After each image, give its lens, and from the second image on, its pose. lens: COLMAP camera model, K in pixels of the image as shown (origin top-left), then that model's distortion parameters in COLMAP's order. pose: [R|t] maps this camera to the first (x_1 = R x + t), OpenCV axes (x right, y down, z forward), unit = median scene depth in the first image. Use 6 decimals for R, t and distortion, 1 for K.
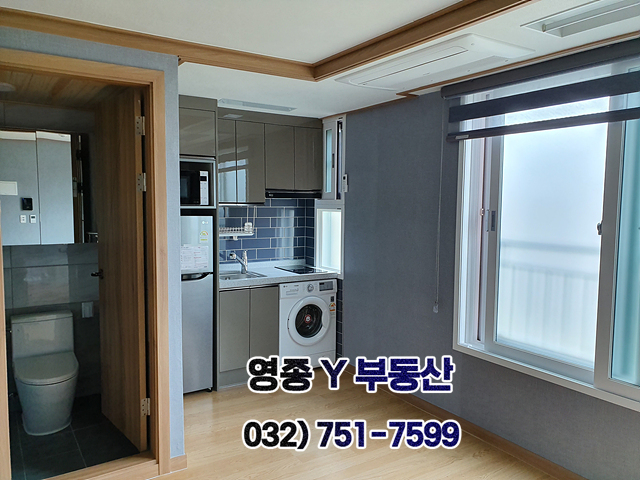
lens RADIAL K [[503.7, 0, 320.6], [0, 503.7, 240.4], [0, 0, 1]] dist [0.005320, 0.004494]
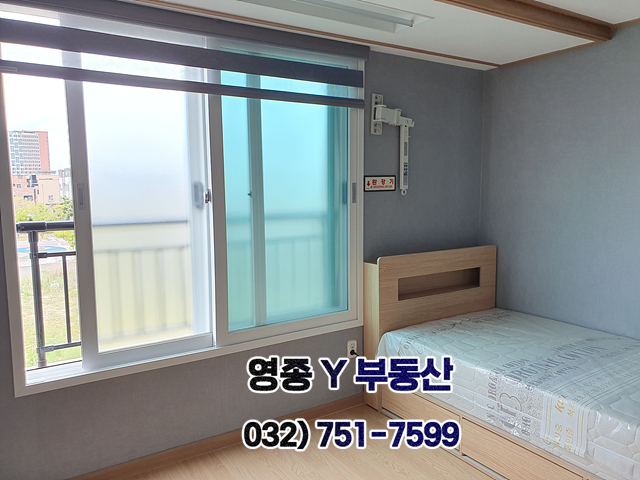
lens RADIAL K [[503.7, 0, 322.8], [0, 503.7, 237.6], [0, 0, 1]] dist [0.005320, 0.004494]
pose [[0.014216, -0.137855, 0.990350, -0.478795], [0.069741, 0.988175, 0.136551, -0.065326], [-0.997464, 0.067127, 0.023662, 0.743509]]
